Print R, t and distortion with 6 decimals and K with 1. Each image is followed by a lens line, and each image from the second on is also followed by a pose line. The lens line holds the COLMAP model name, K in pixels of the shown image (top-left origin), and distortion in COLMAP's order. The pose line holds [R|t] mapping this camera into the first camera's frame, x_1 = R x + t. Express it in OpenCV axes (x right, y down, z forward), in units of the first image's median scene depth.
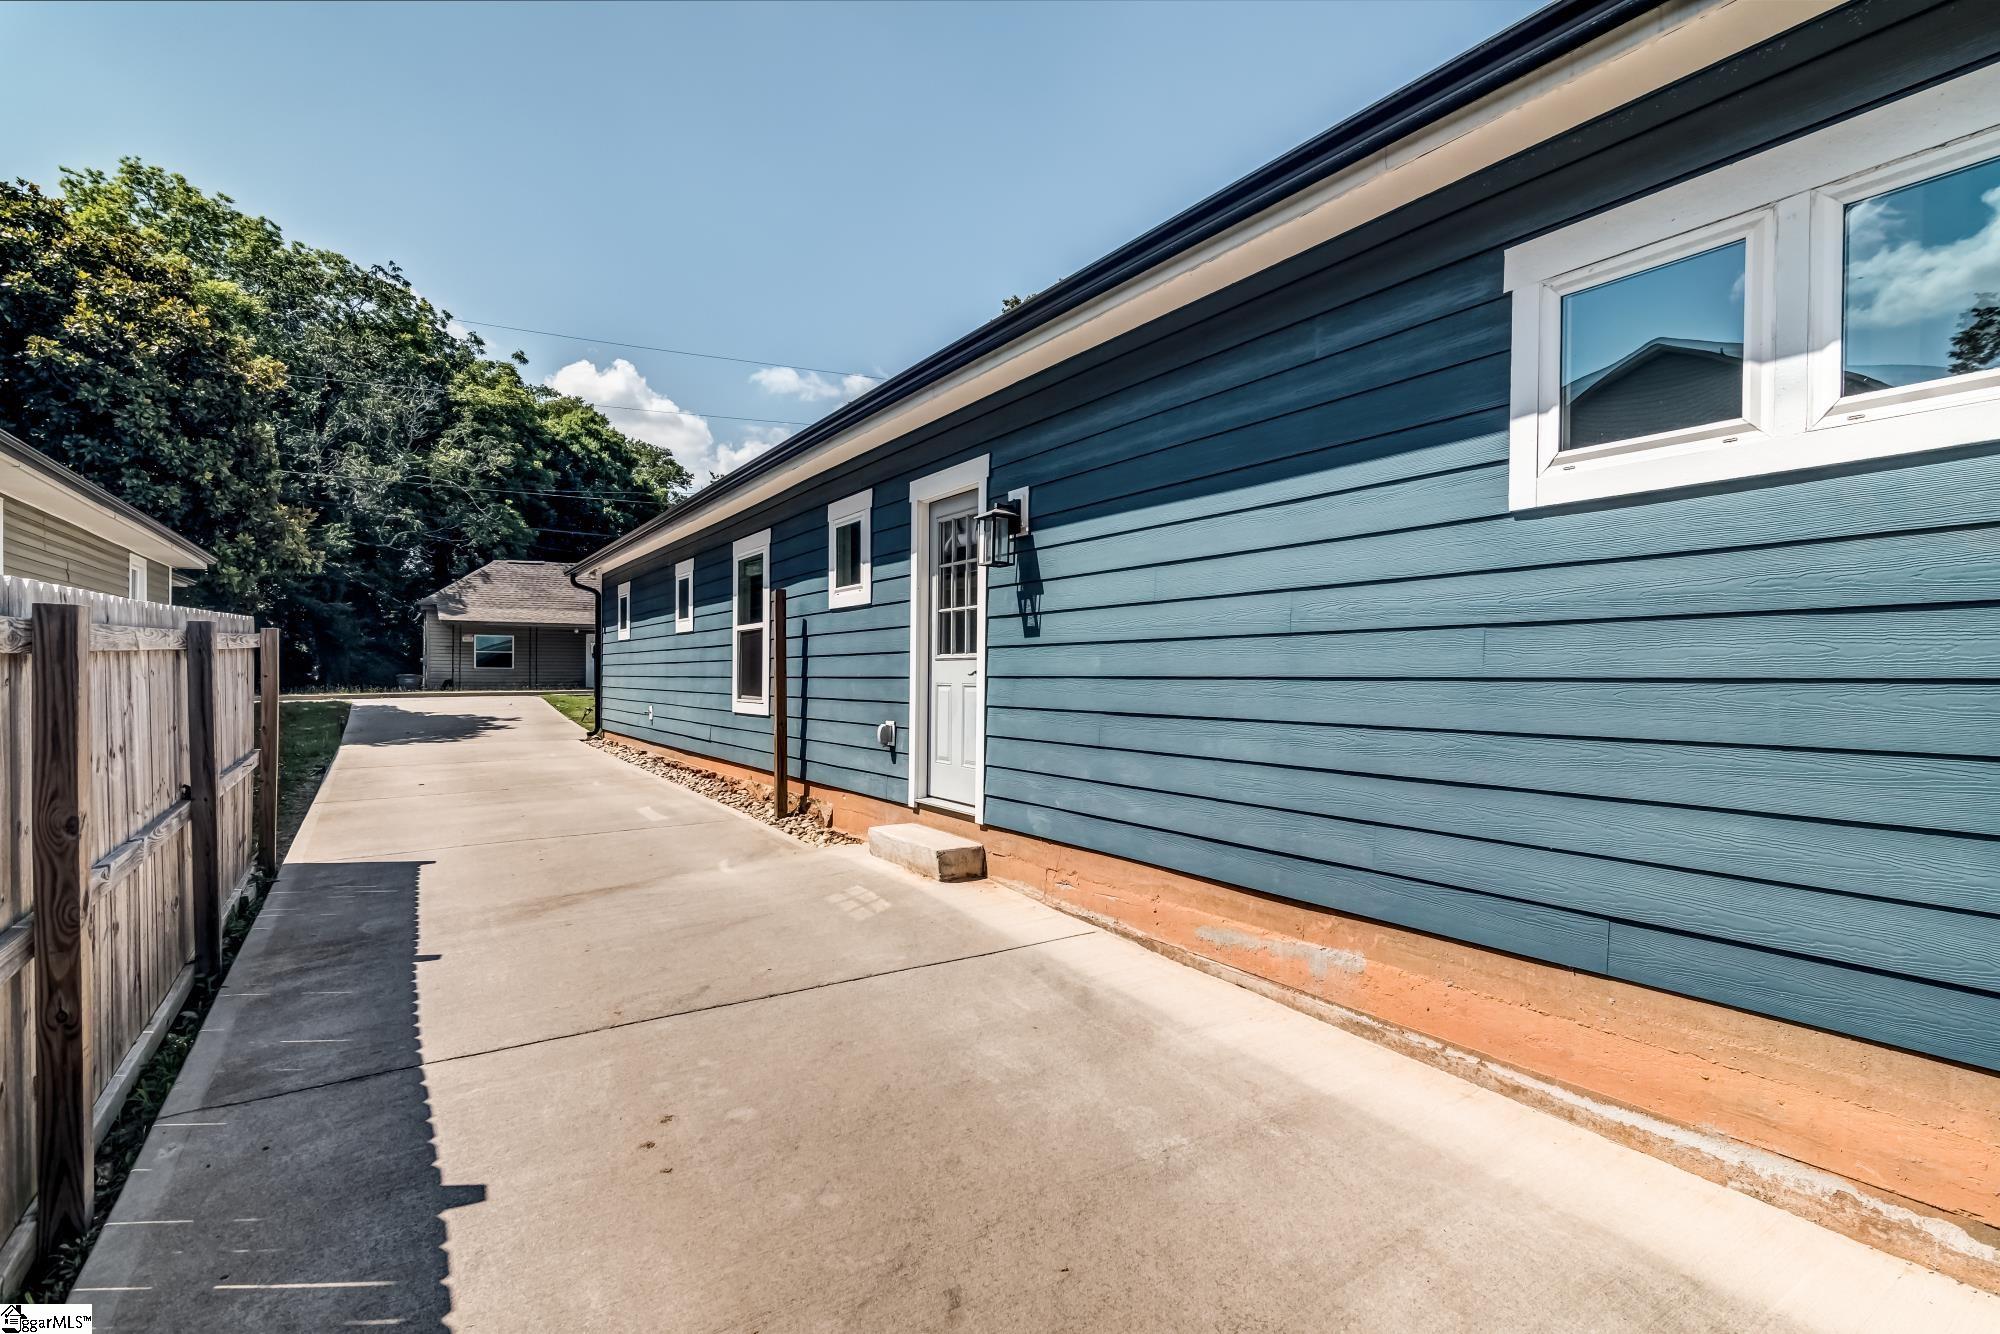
lens RADIAL K [[992.5, 0, 1000.0], [0, 992.5, 667.0], [0, 0, 1]] dist [0.000453, 0.000073]
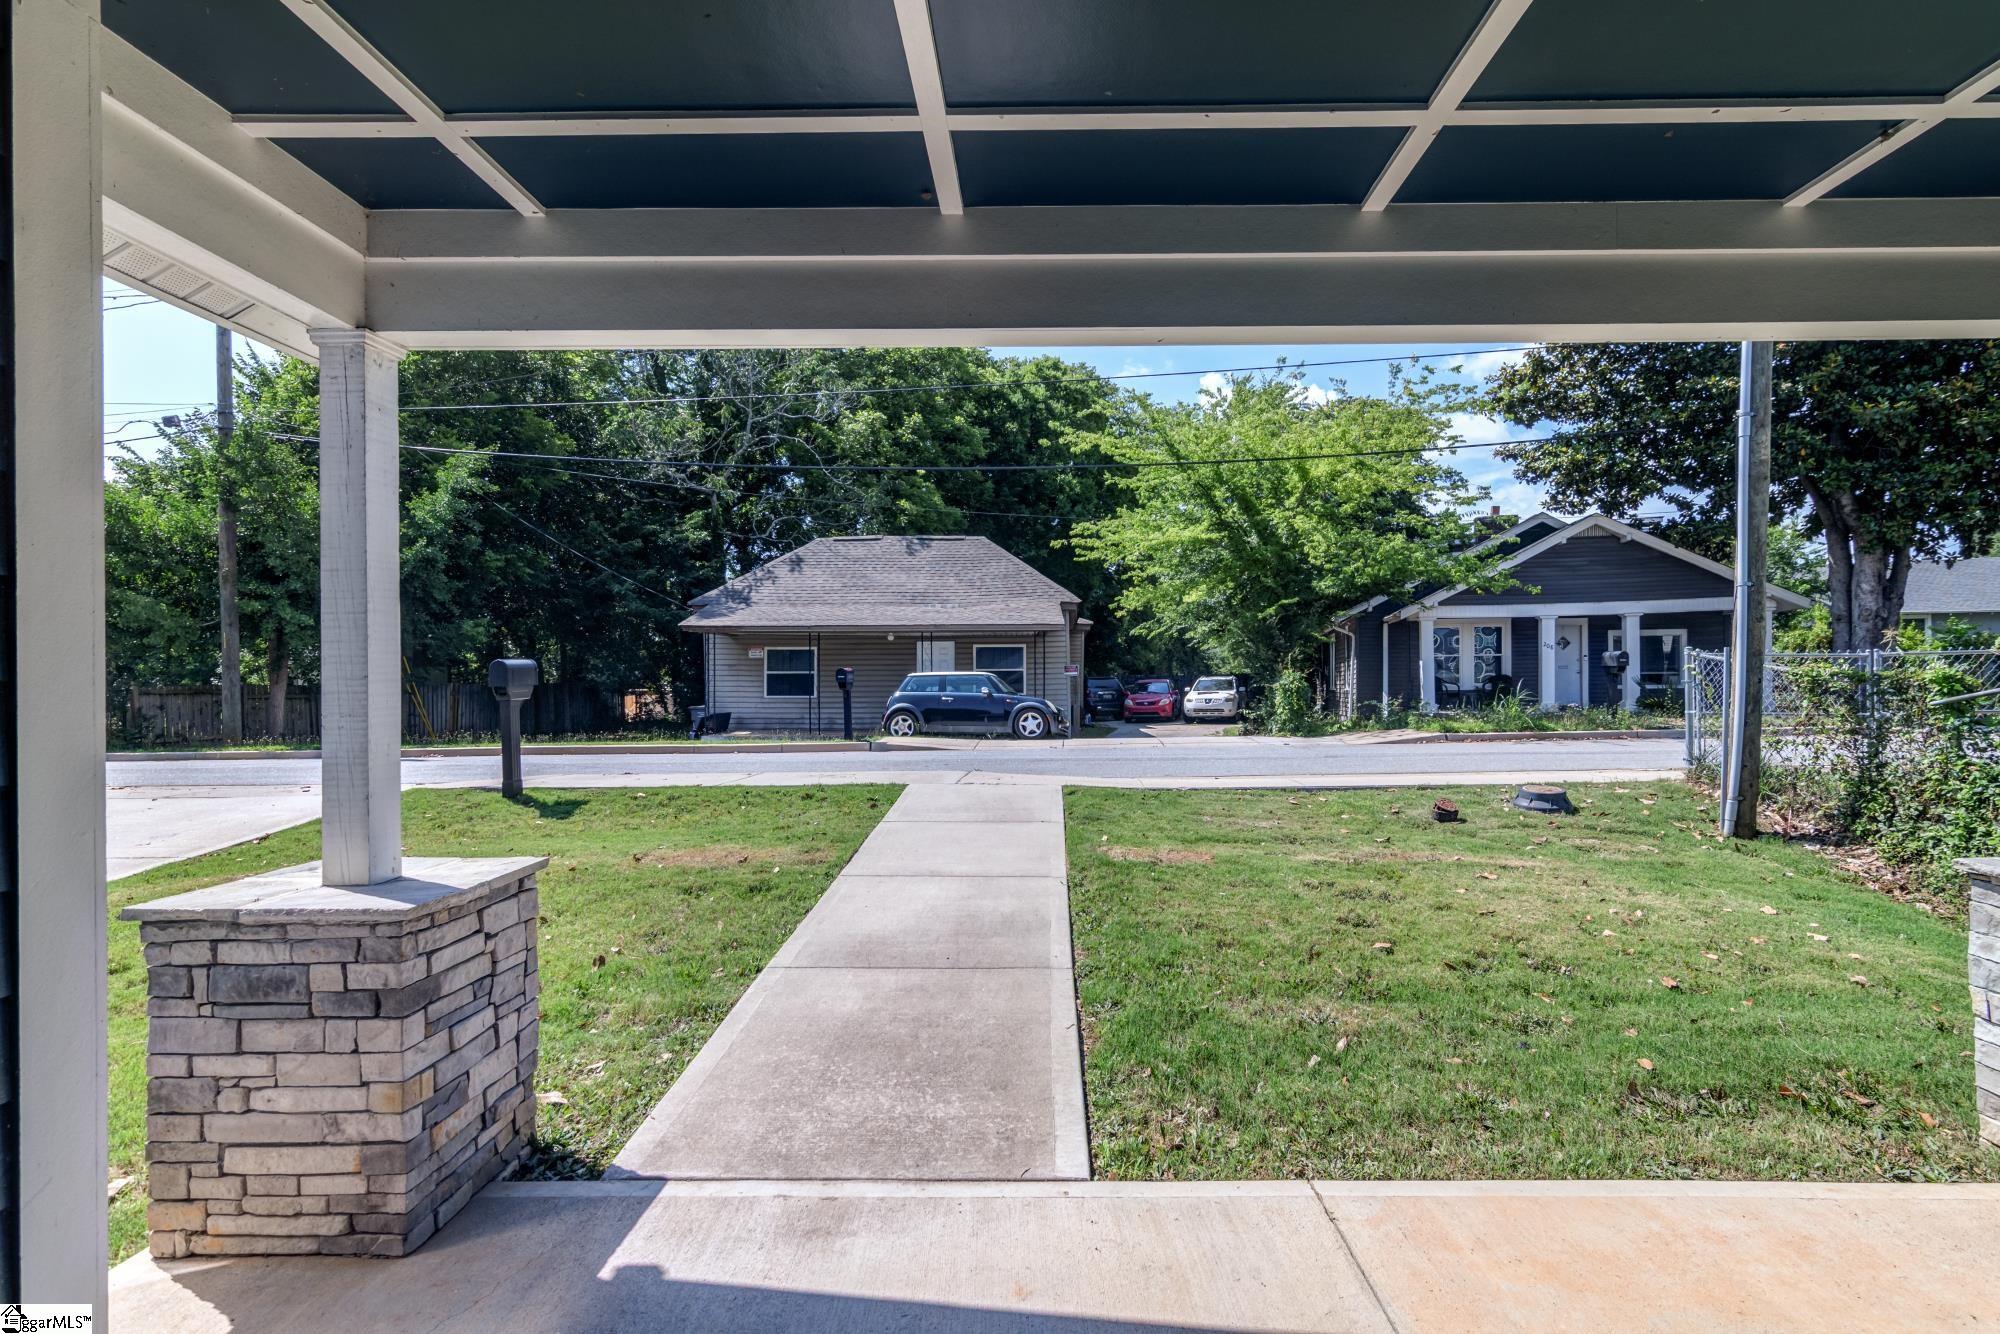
lens RADIAL K [[992.5, 0, 1000.0], [0, 992.5, 667.0], [0, 0, 1]] dist [0.000453, 0.000073]
pose [[0.830452, -0.004789, -0.557070, -0.014383], [0.004511, 0.999988, -0.001872, -0.012895], [0.557072, -0.000958, 0.830463, 0.393537]]
